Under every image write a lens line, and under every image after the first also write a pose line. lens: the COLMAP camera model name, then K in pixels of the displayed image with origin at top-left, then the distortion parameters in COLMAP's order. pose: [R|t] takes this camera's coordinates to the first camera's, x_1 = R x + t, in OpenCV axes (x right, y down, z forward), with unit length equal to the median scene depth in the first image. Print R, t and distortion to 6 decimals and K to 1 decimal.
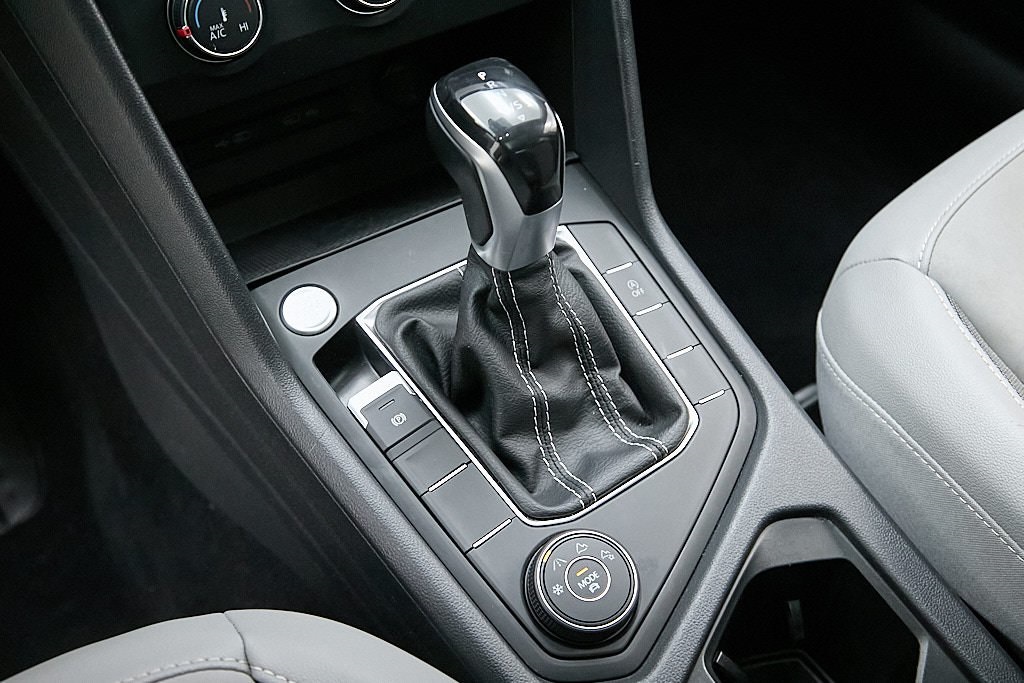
lens RADIAL K [[1202.6, 0, 512.0], [0, 1202.6, 341.5], [0, 0, 1]] dist [-0.080085, 0.001077]
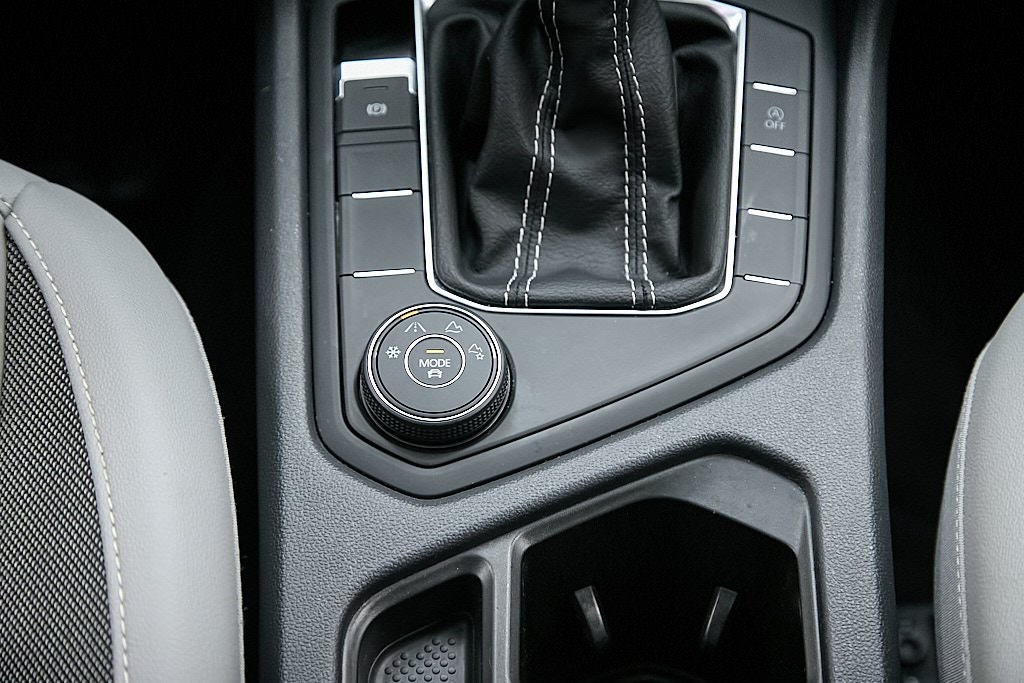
lens RADIAL K [[2380.8, 0, 512.0], [0, 2380.8, 341.5], [0, 0, 1]] dist [-0.058296, -0.316805]
pose [[0.800709, 0.433920, -0.413011, 0.676890], [-0.459507, 0.887214, 0.041279, 0.094270], [0.384341, 0.156729, 0.909790, -0.343924]]
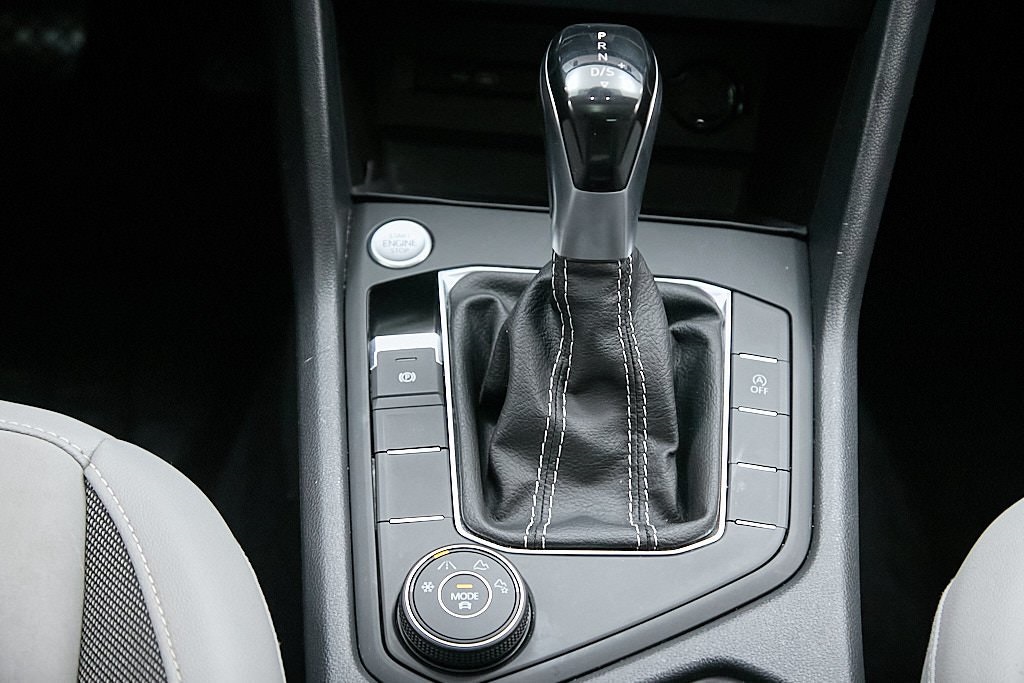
lens RADIAL K [[2380.8, 0, 512.0], [0, 2380.8, 341.5], [0, 0, 1]] dist [-0.058296, -0.316805]
pose [[0.810667, 0.373029, -0.451296, 0.743934], [-0.456226, 0.885546, -0.087555, 0.159205], [0.366982, 0.276871, 0.888069, -0.526189]]
